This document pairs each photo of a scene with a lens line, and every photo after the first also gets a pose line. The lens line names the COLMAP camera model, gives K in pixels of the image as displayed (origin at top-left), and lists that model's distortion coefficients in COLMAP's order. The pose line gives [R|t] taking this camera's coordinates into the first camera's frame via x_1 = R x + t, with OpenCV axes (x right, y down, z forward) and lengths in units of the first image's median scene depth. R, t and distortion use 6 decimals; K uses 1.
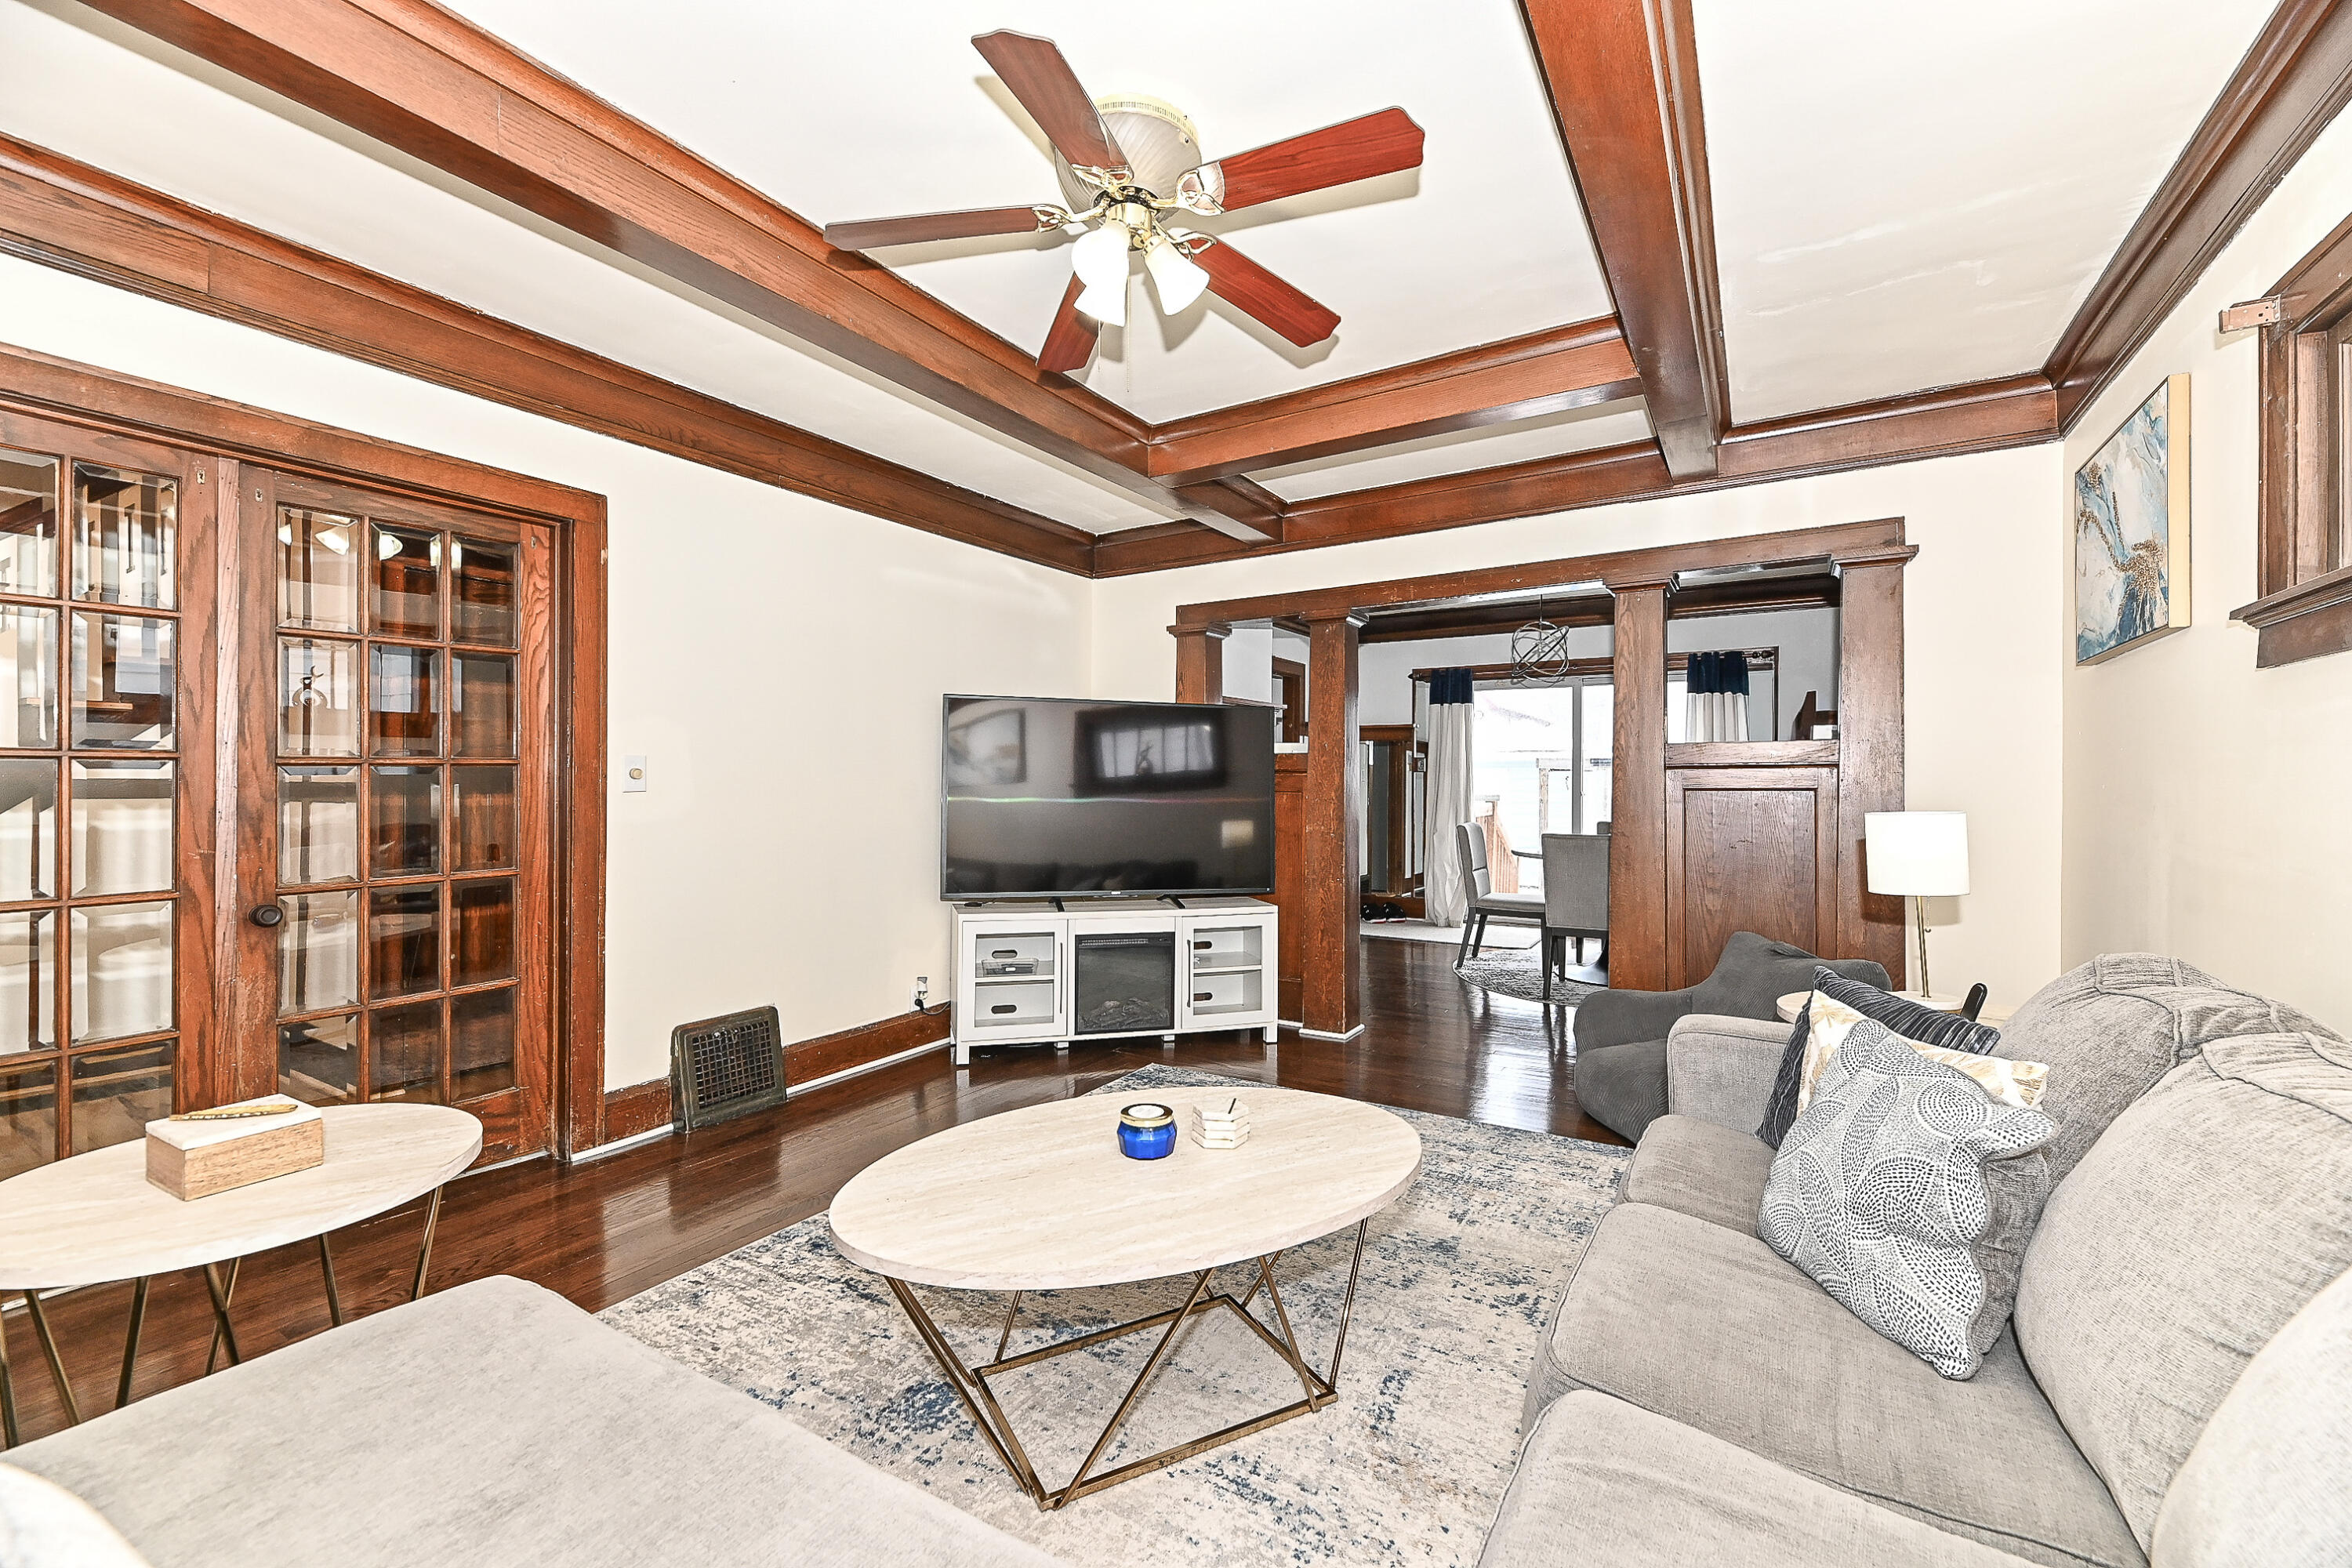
lens RADIAL K [[954.3, 0, 1186.8], [0, 954.3, 785.7], [0, 0, 1]] dist [-0.010340, -0.000116]
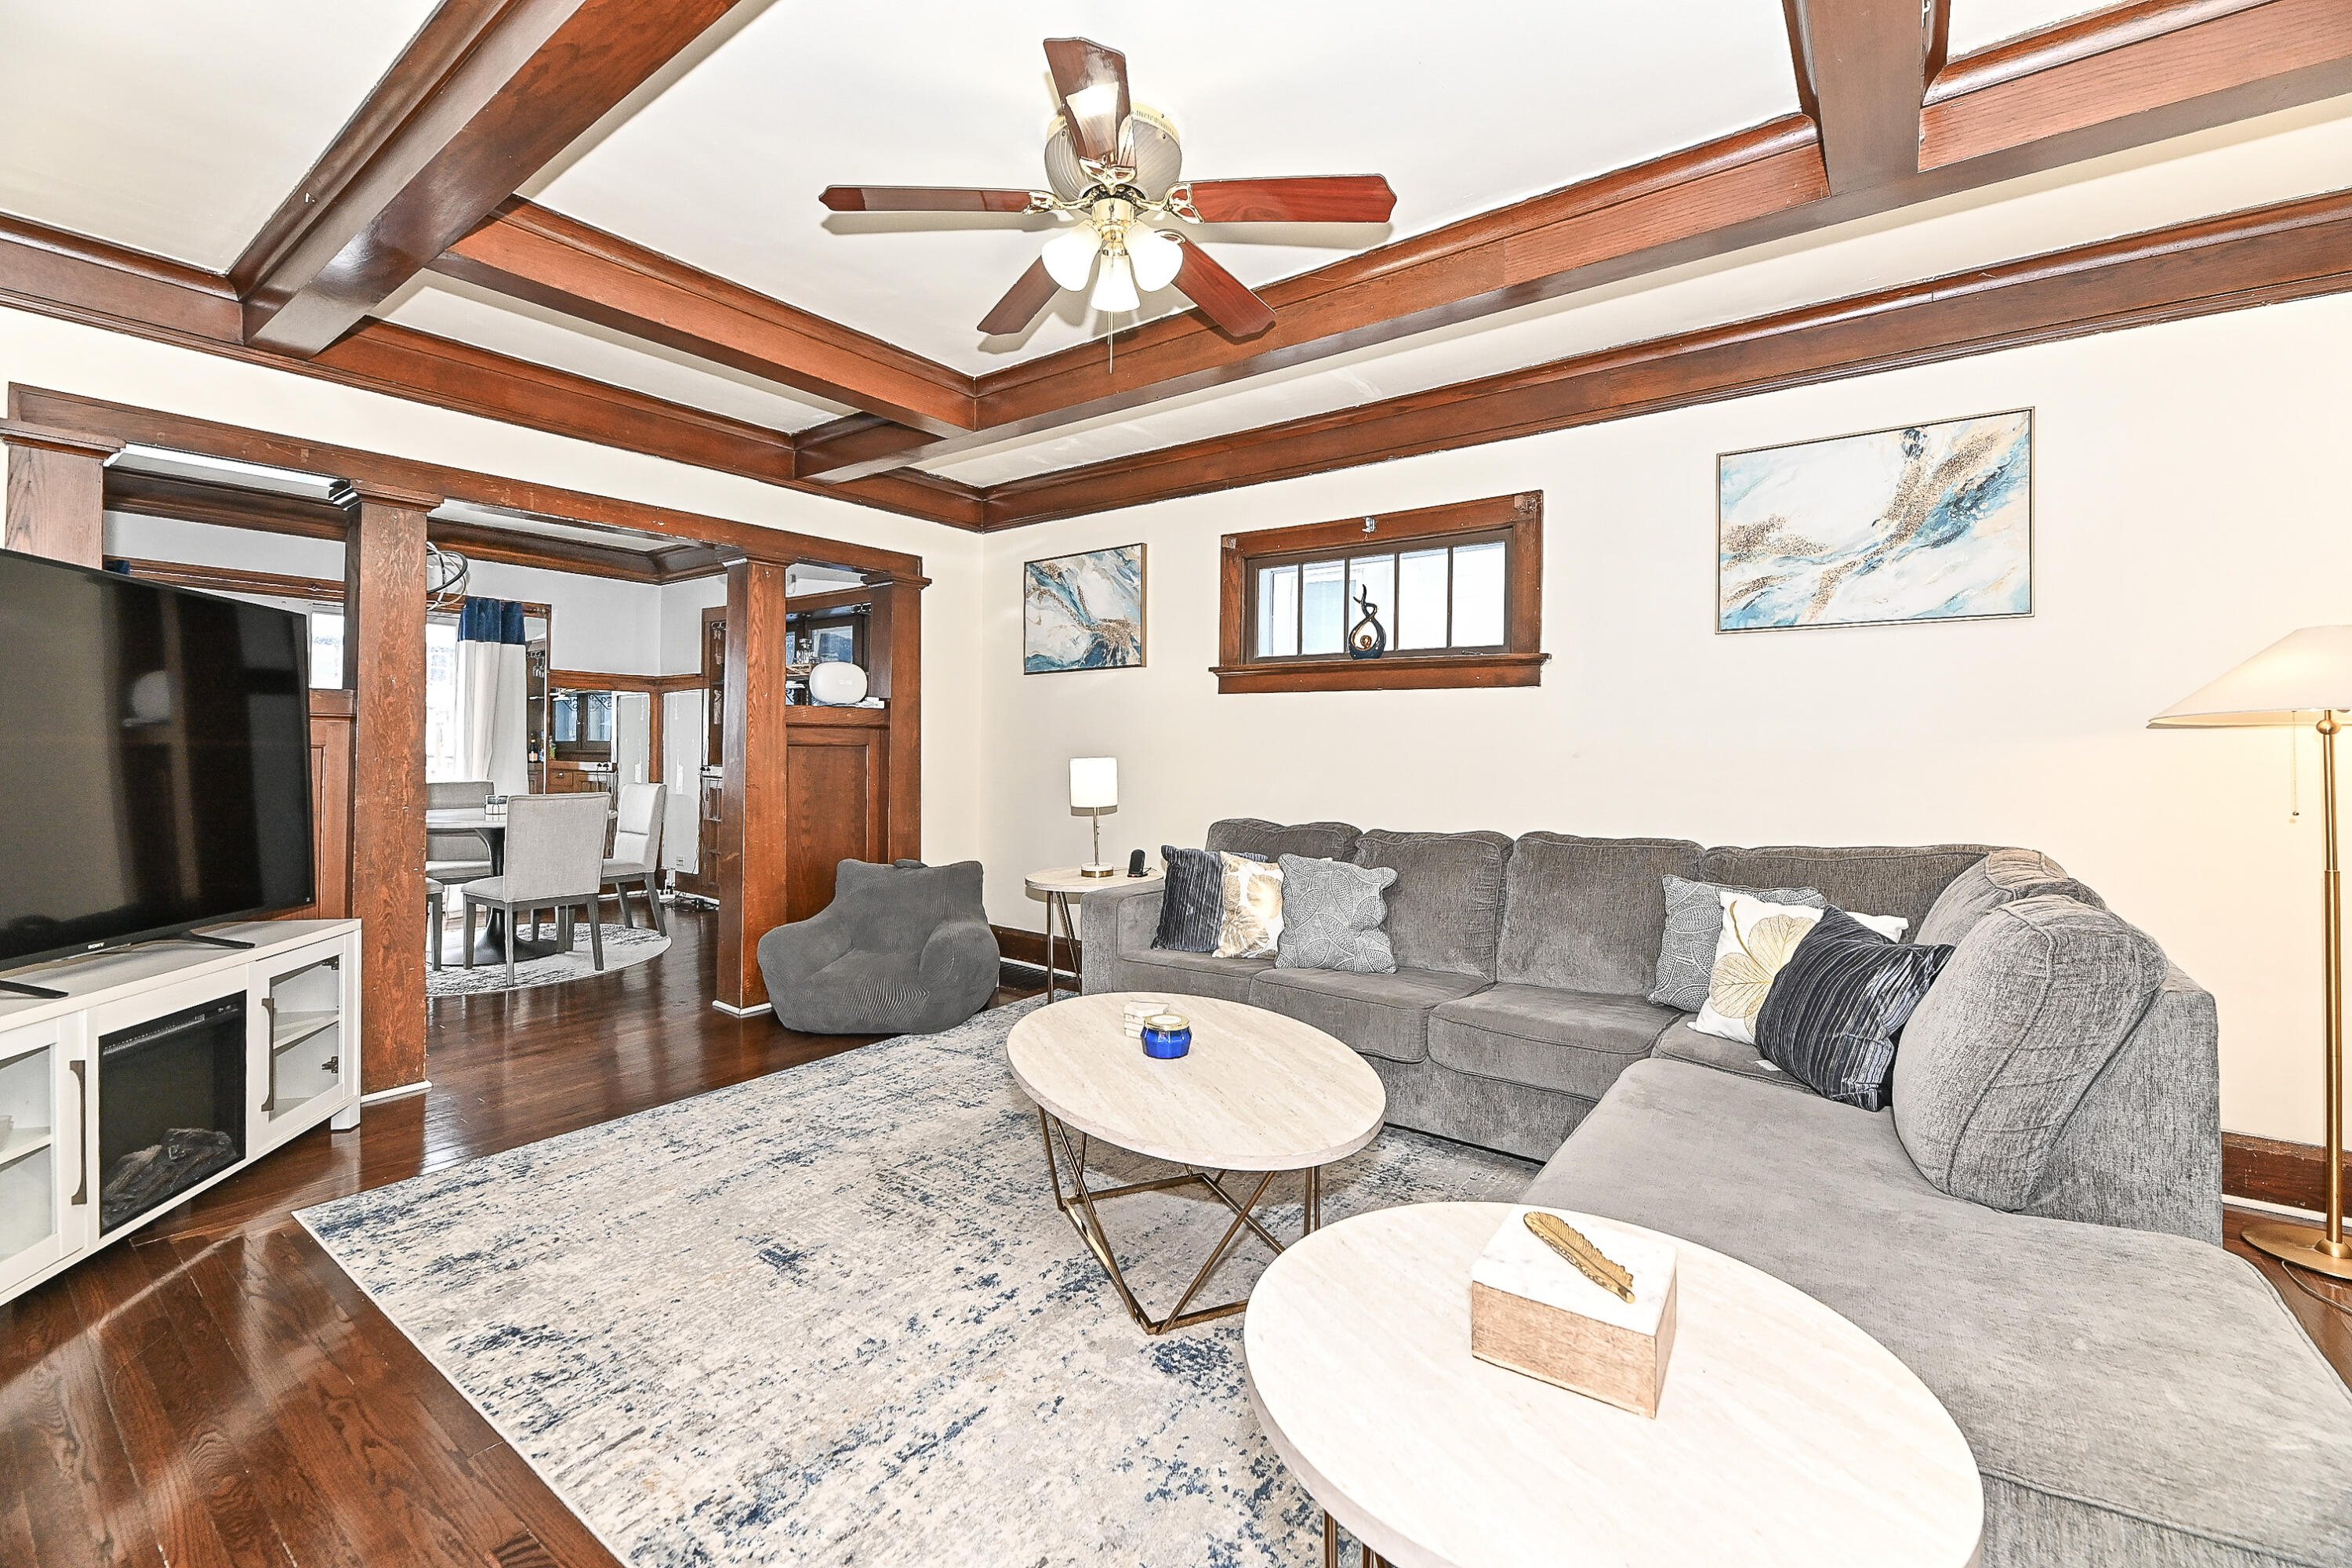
lens RADIAL K [[969.1, 0, 1167.8], [0, 969.1, 760.3], [0, 0, 1]] dist [0.000019, -0.000467]
pose [[0.094216, -0.013189, 0.995464, -0.752289], [-0.006402, 0.999884, 0.013853, 0.003571], [-0.995531, -0.007678, 0.094120, 0.543298]]
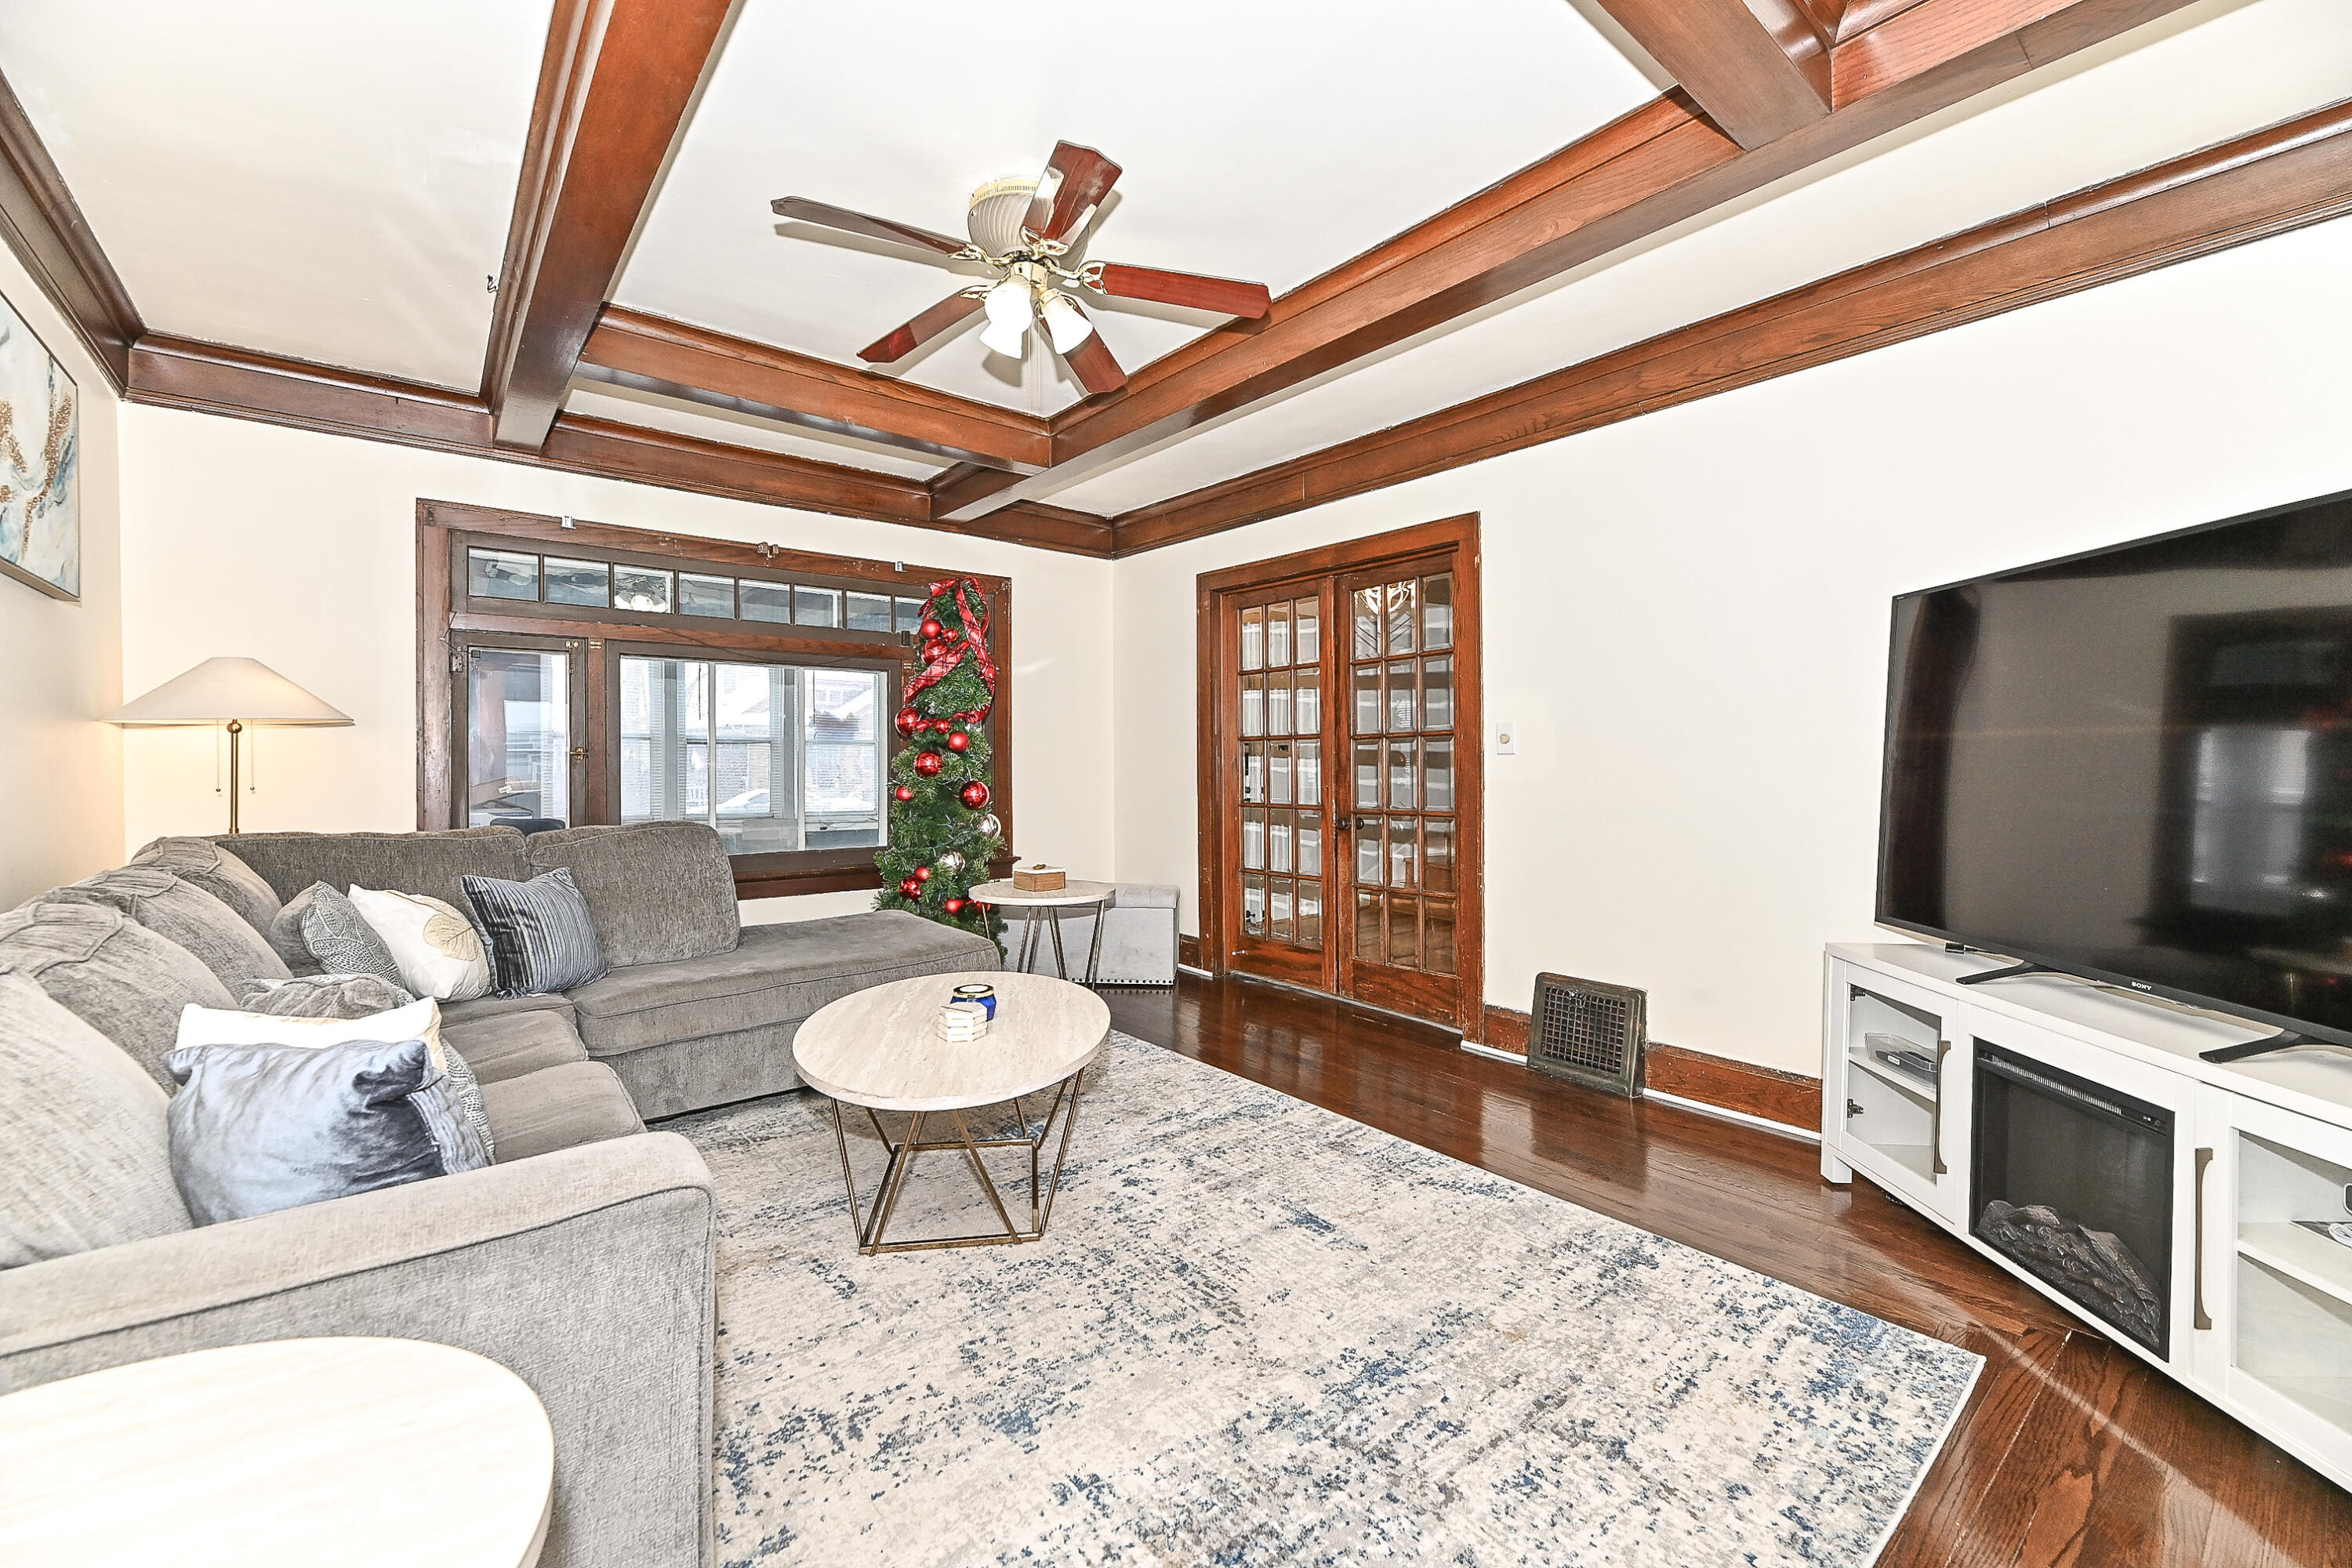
lens RADIAL K [[969.1, 0, 1167.8], [0, 969.1, 760.3], [0, 0, 1]] dist [0.000019, -0.000467]
pose [[-0.349364, -0.003506, -0.936981, 0.686399], [-0.000043, 0.999993, -0.003726, 0.018631], [0.936987, -0.001261, -0.349361, 1.053551]]
